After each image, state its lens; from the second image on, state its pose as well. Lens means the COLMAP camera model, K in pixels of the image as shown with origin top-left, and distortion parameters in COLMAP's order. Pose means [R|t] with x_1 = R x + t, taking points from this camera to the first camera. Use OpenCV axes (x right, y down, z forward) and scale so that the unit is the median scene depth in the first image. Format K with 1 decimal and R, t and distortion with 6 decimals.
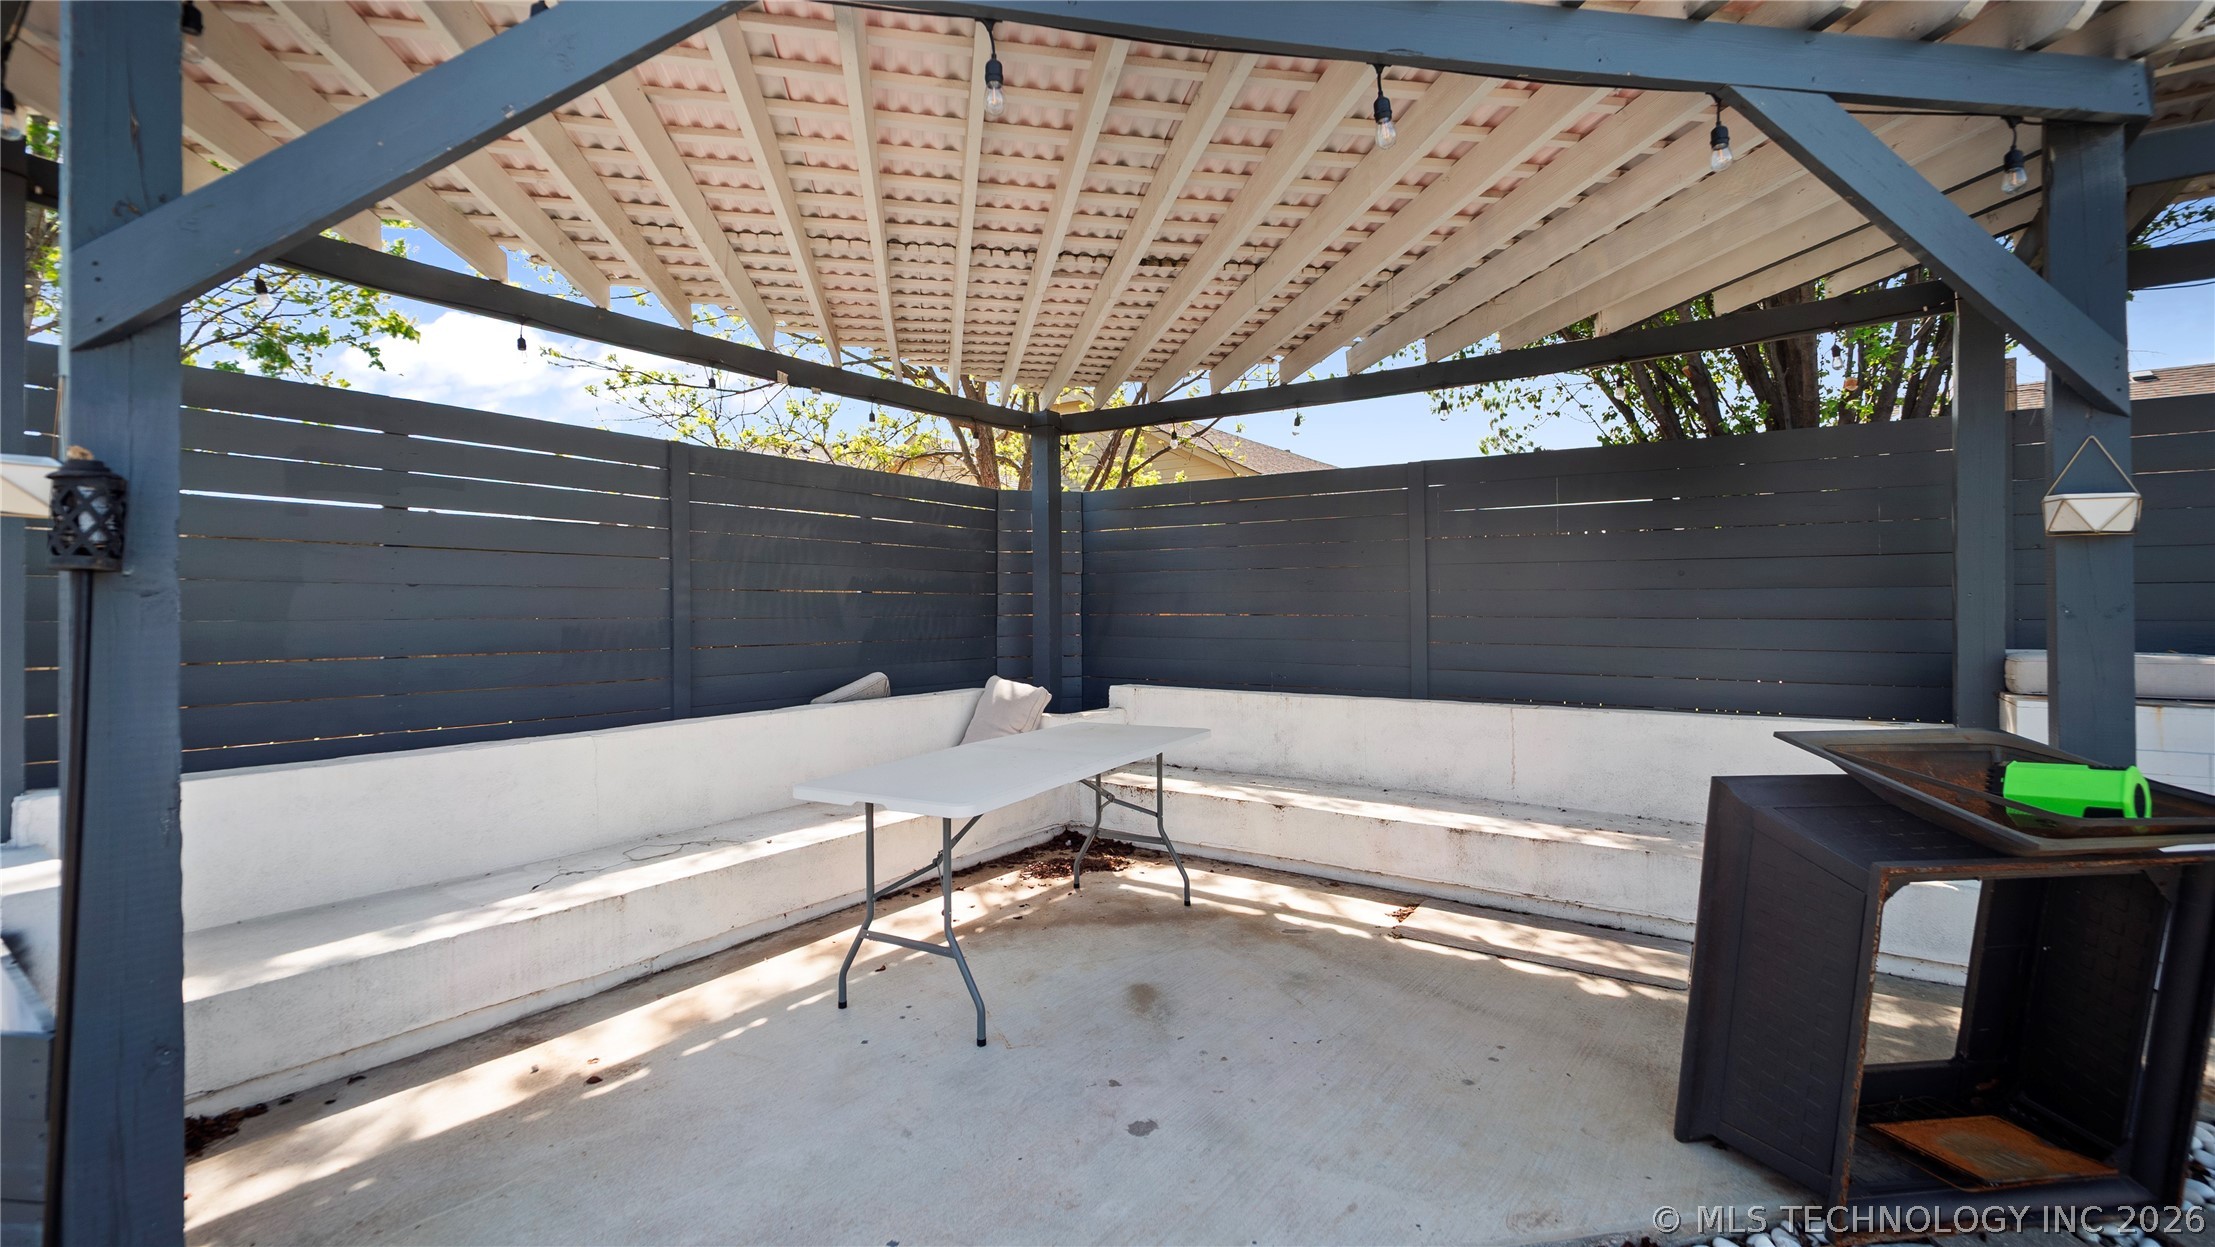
lens RADIAL K [[945.9, 0, 1092.1], [0, 945.9, 606.6], [0, 0, 1]] dist [0.008442, -0.005825]
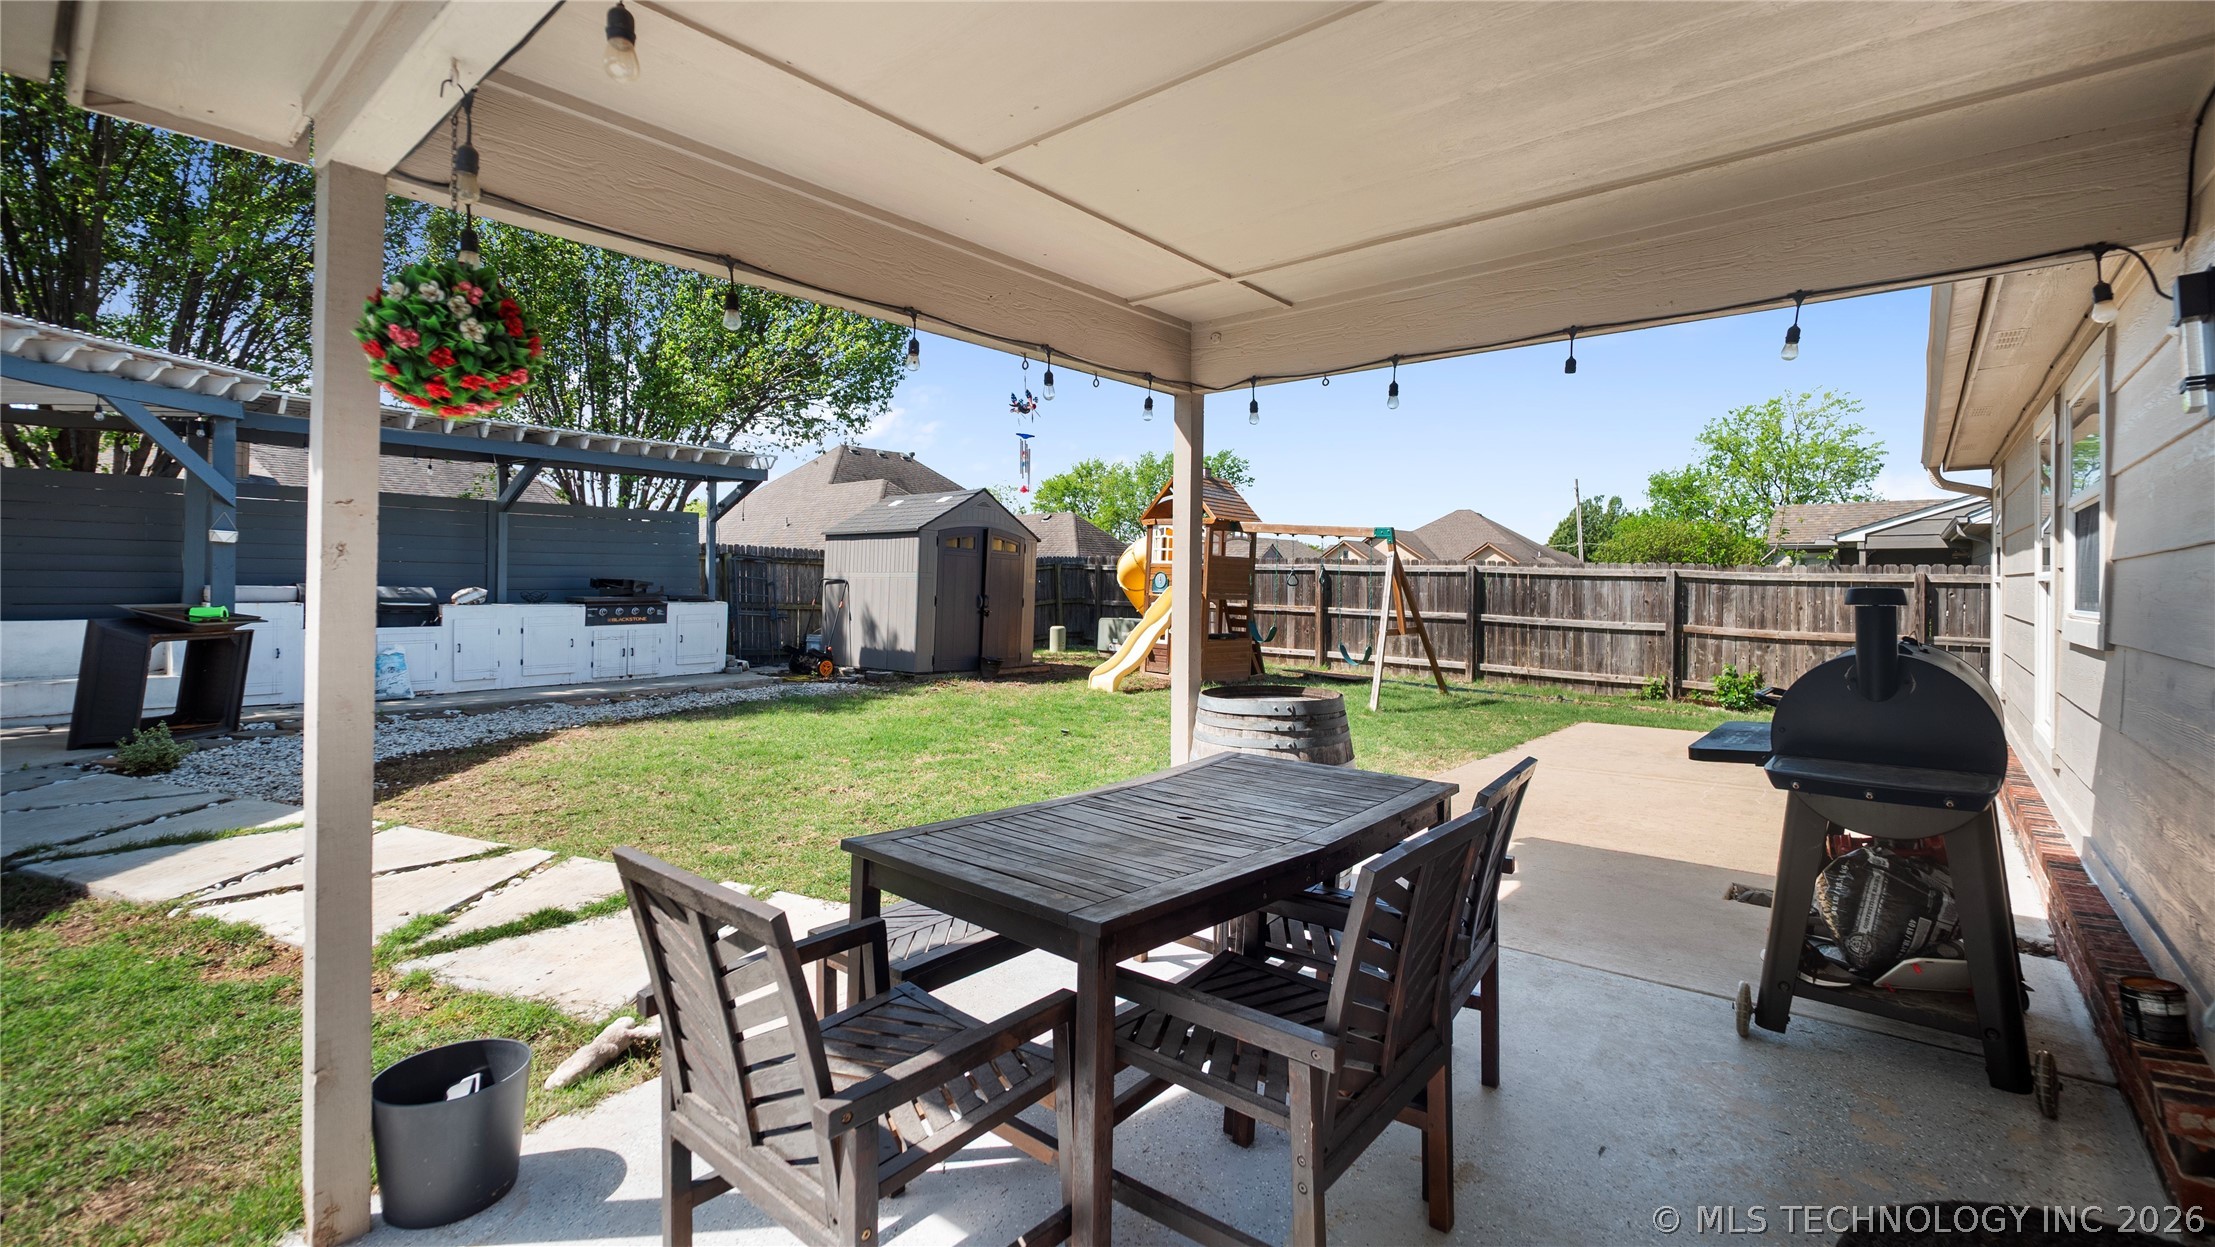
lens RADIAL K [[945.9, 0, 1117.3], [0, 945.9, 577.9], [0, 0, 1]] dist [0.008442, -0.005825]
pose [[0.074128, 0.010640, 0.997192, -0.884393], [-0.007575, 0.999920, -0.010106, 0.024002], [-0.997220, -0.006805, 0.074203, -1.037884]]
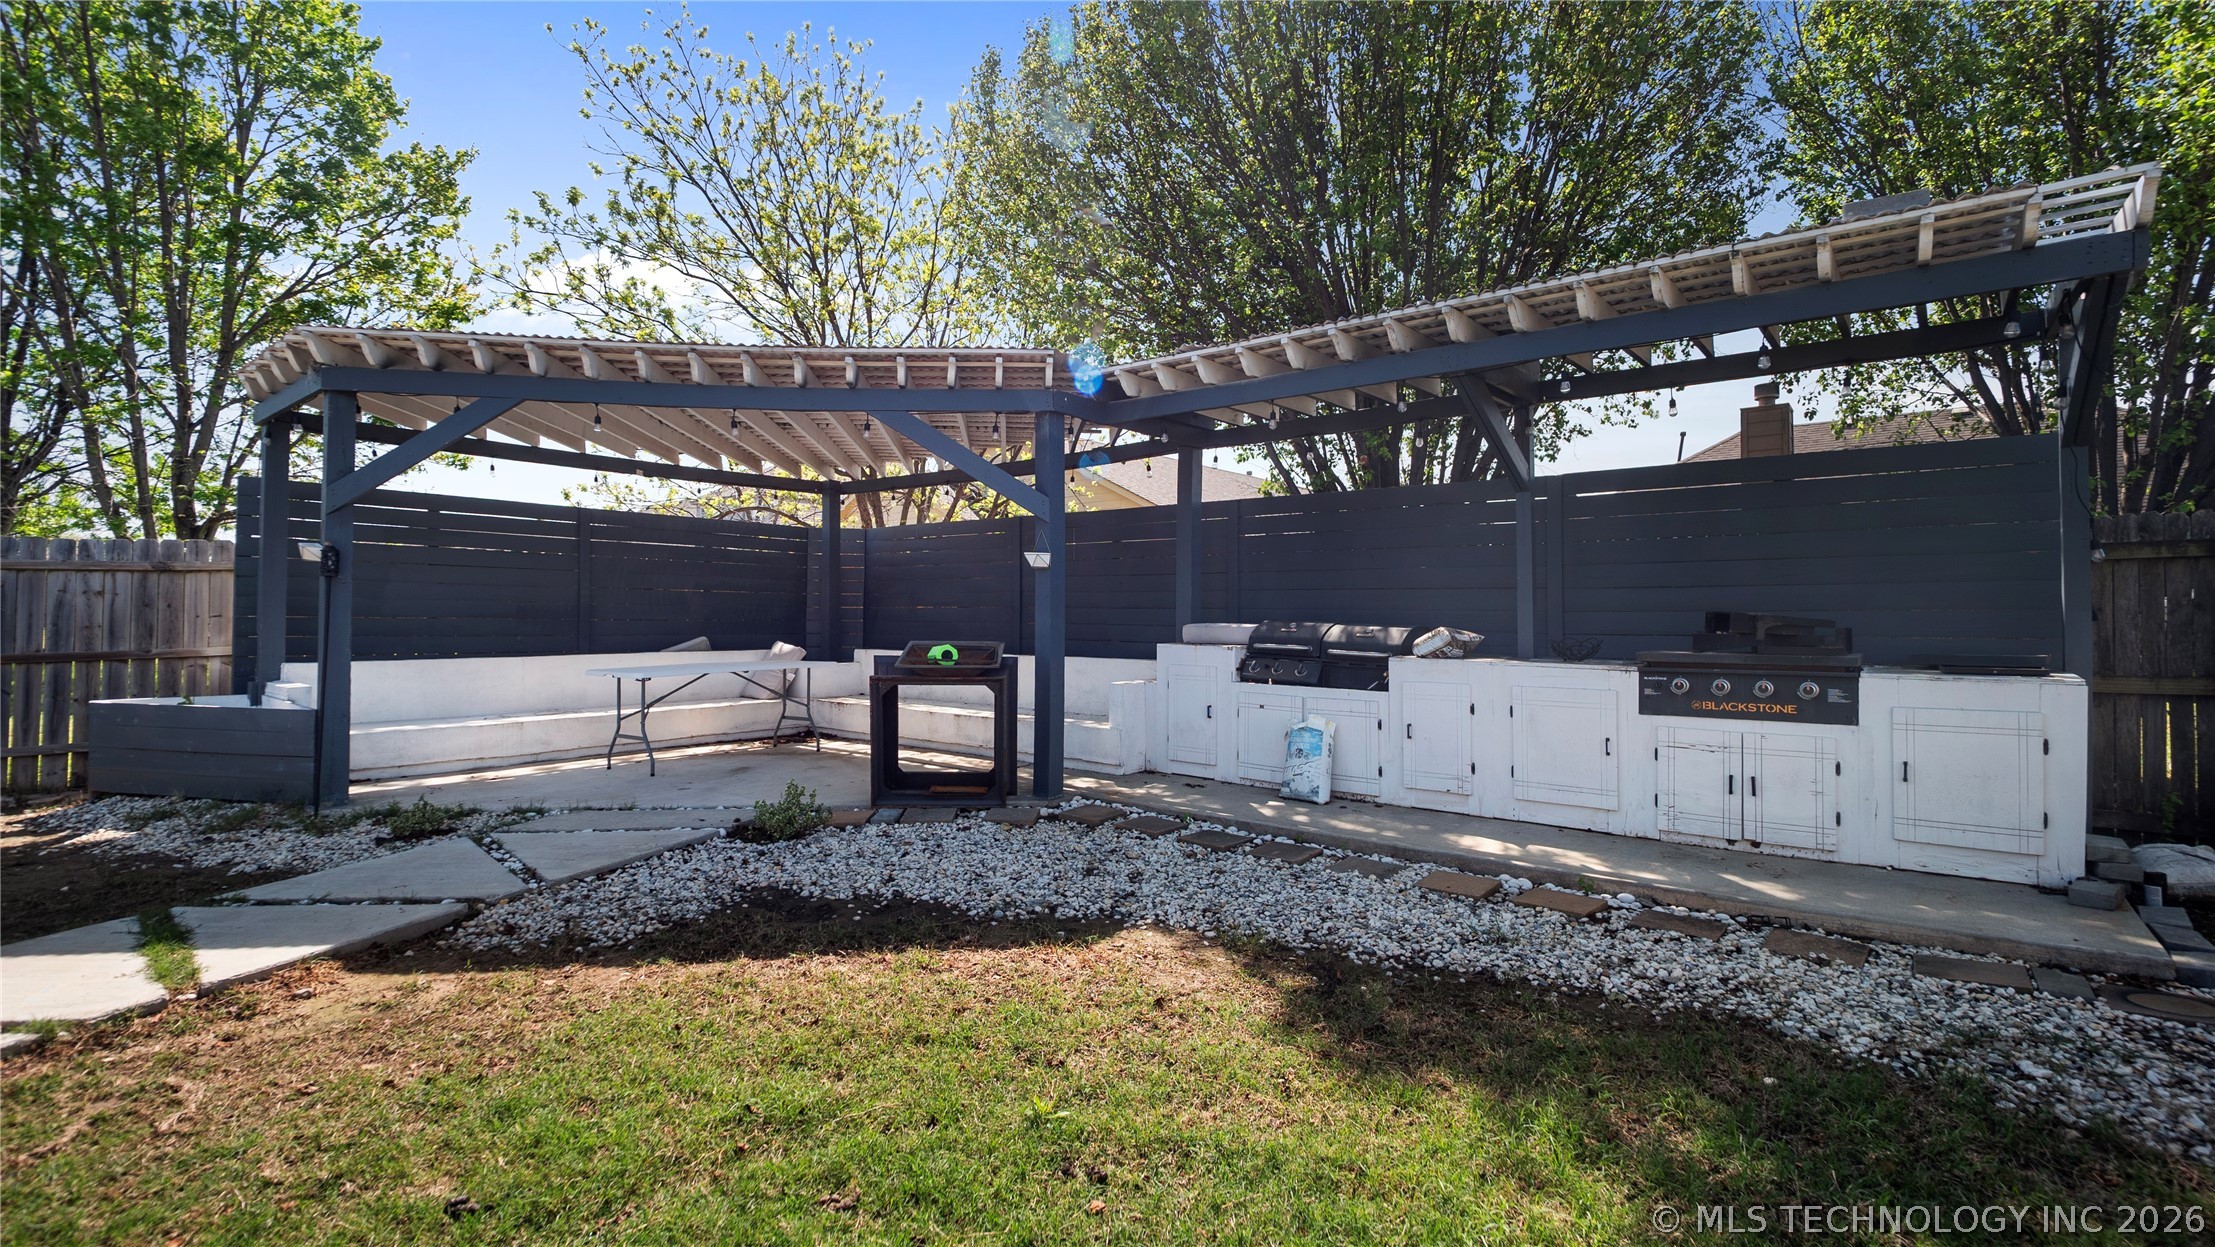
lens RADIAL K [[945.9, 0, 1092.4], [0, 945.9, 612.8], [0, 0, 1]] dist [0.008442, -0.005825]
pose [[0.997769, 0.012873, -0.065511, 0.625350], [-0.013145, 0.999907, -0.003722, 0.024036], [0.065457, 0.004575, 0.997845, -0.725361]]
